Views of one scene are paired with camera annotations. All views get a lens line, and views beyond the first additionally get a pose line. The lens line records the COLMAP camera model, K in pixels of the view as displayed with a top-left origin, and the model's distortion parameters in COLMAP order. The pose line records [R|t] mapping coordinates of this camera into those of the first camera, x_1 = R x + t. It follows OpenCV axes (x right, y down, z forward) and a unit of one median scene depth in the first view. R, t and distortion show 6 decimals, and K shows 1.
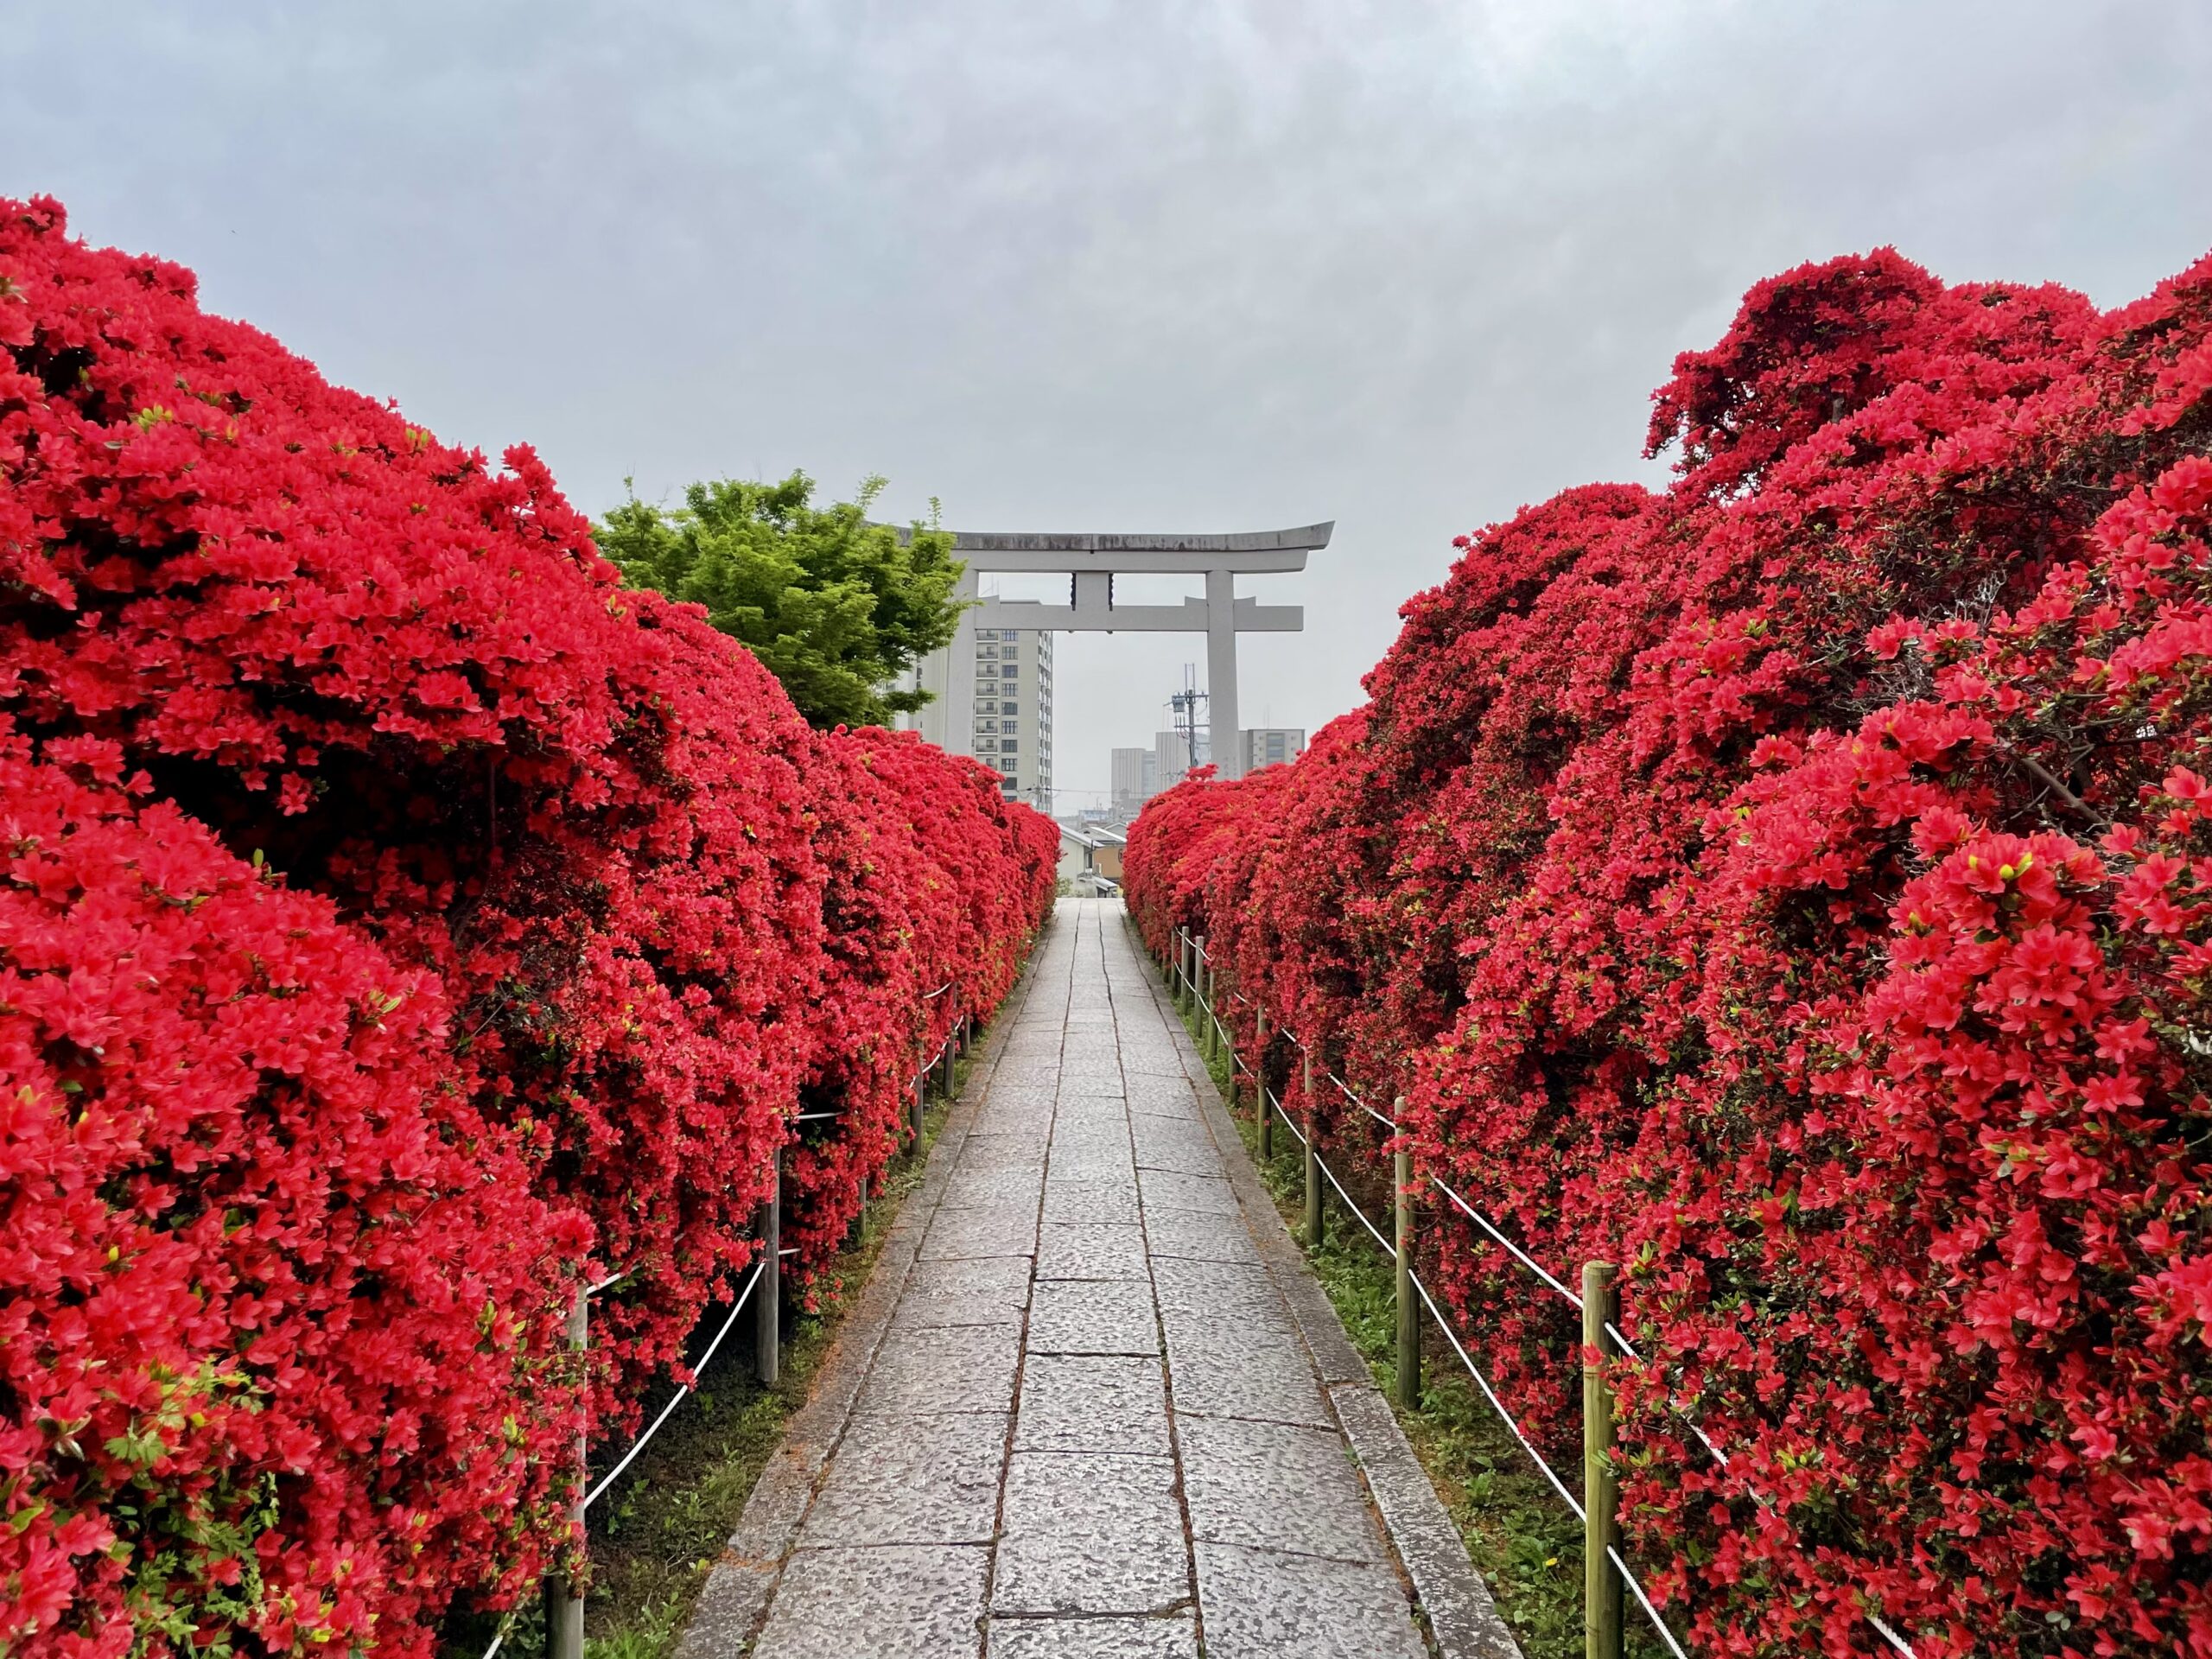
lens RADIAL K [[1727.0, 0, 1106.0], [0, 1727.0, 829.5], [0, 0, 1]] dist [0.067311, 0.000349]
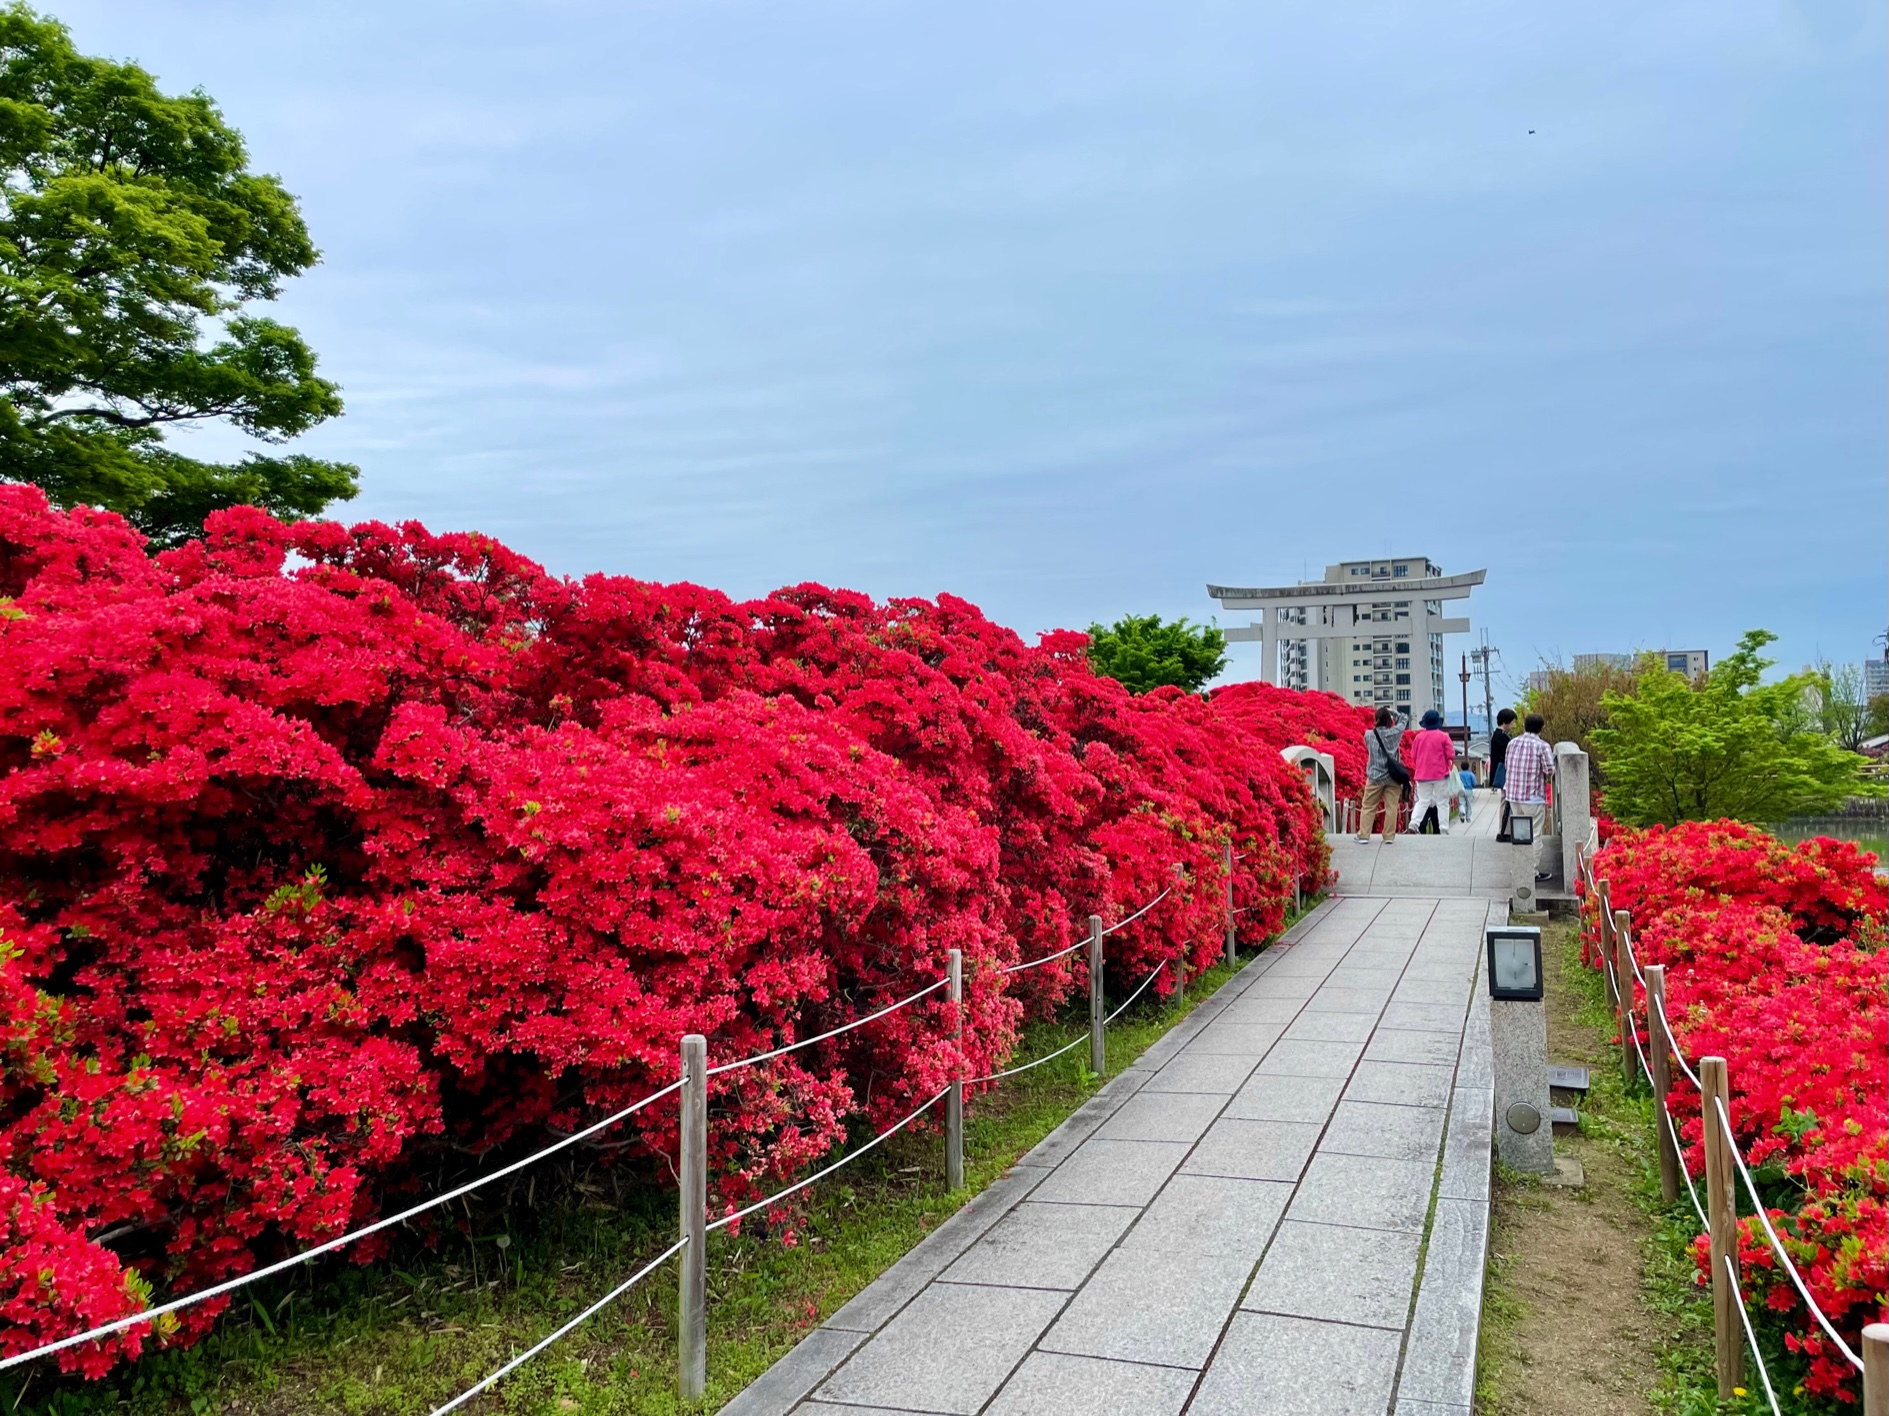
lens RADIAL K [[1481.8, 0, 944.5], [0, 1481.8, 708.0], [0, 0, 1]] dist [0.005811, 0.001858]
pose [[0.931879, -0.027343, -0.361737, 0.297484], [0.016691, 0.999331, -0.032537, 0.000678], [0.362384, 0.024283, 0.931712, -1.069750]]
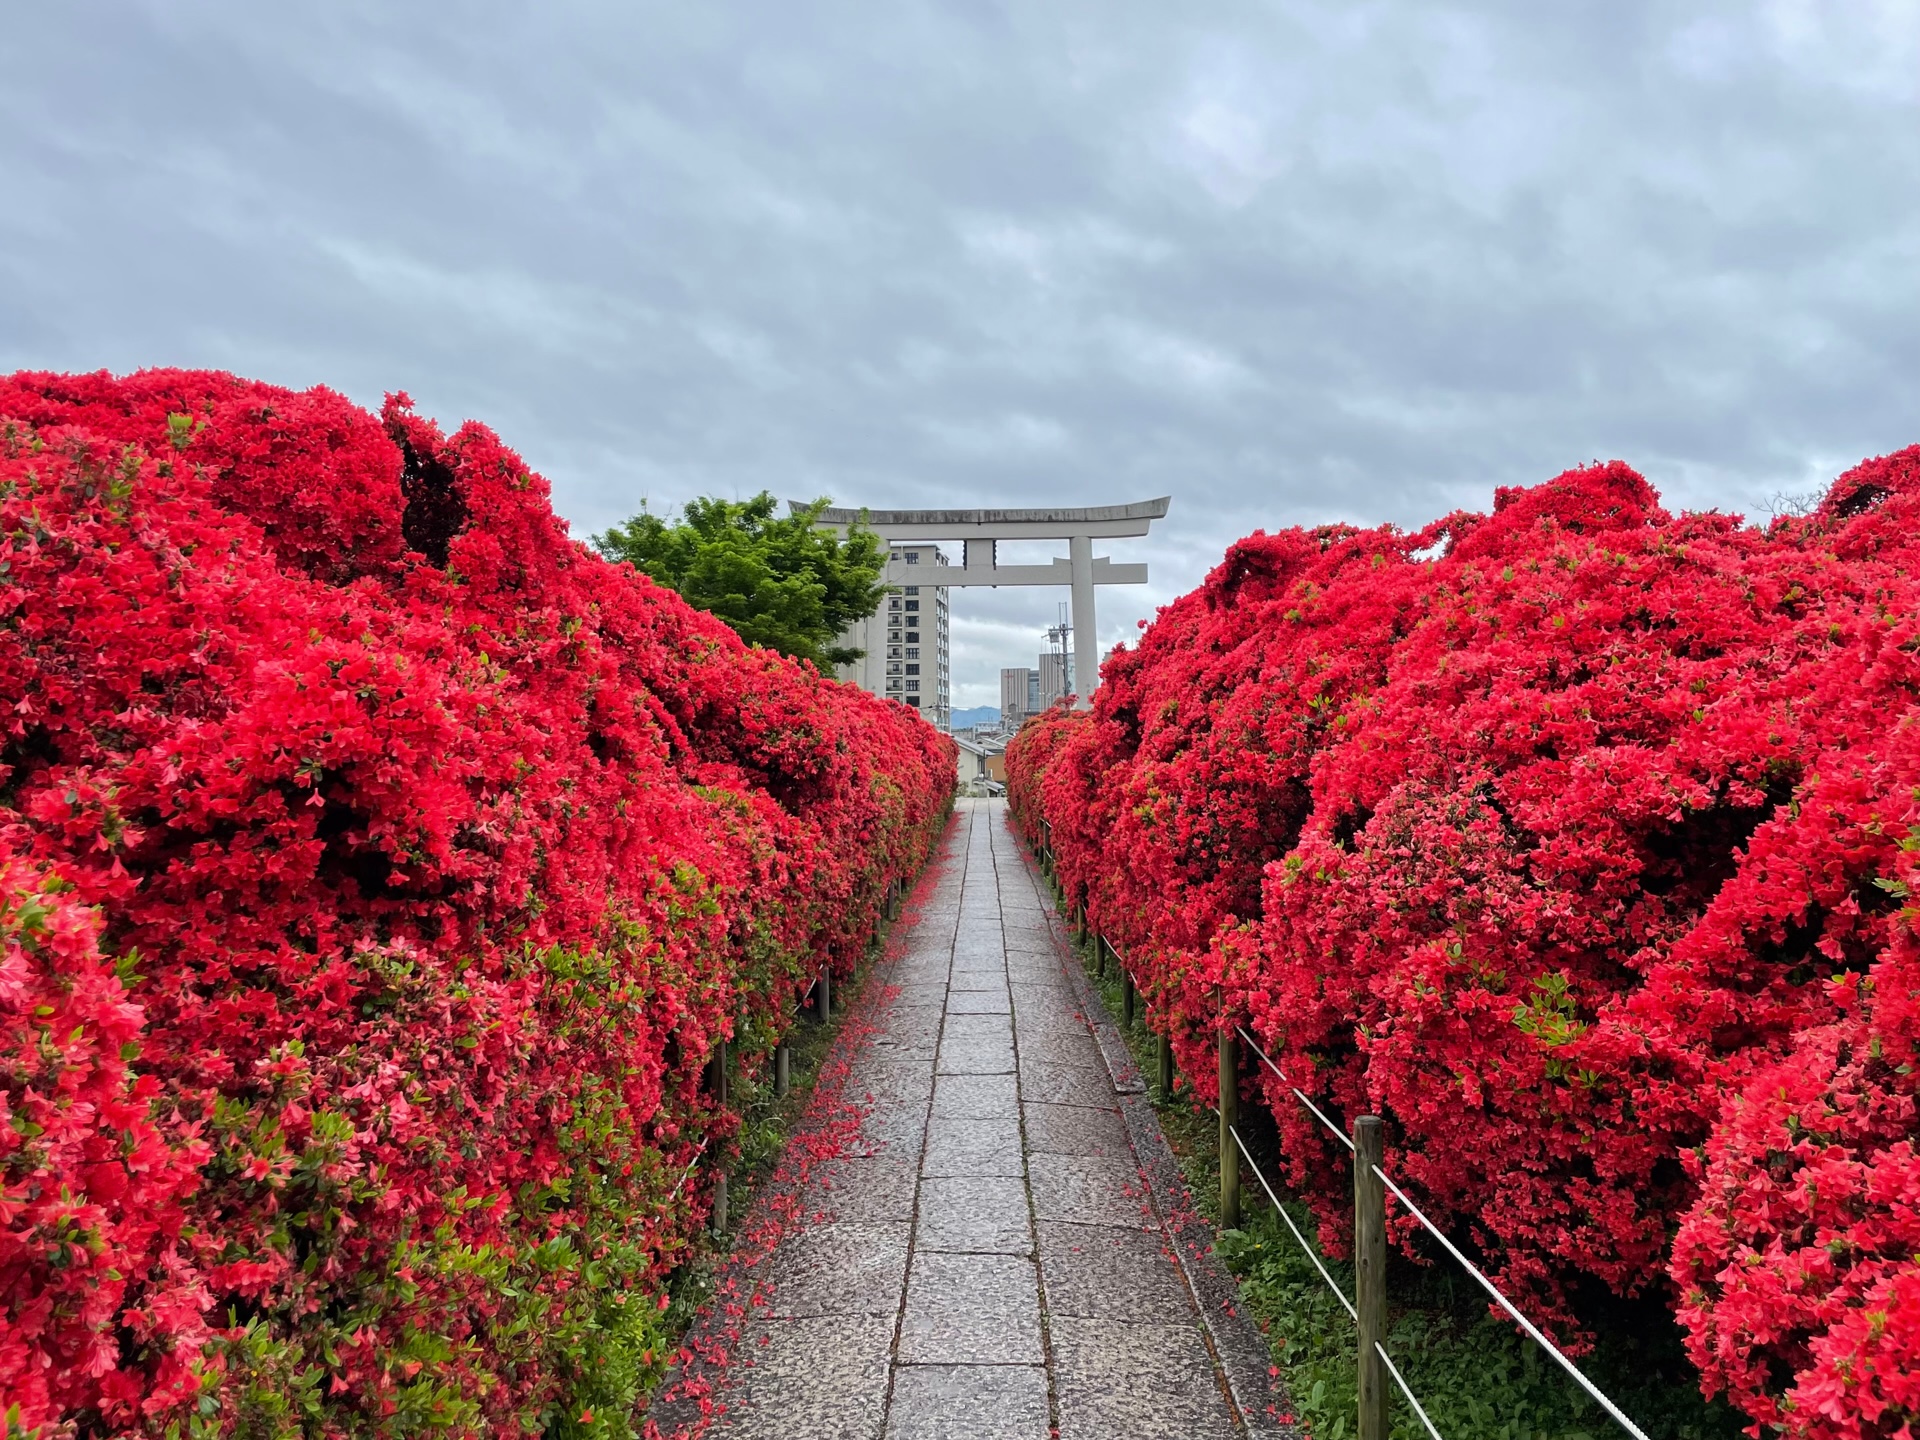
lens RADIAL K [[1506.2, 0, 960.0], [0, 1506.2, 720.0], [0, 0, 1]] dist [0.005811, 0.001858]
pose [[0.999590, -0.015169, -0.024299, 0.004576], [0.014863, 0.999808, -0.012740, -0.005865], [0.024488, 0.012374, 0.999624, -0.184437]]
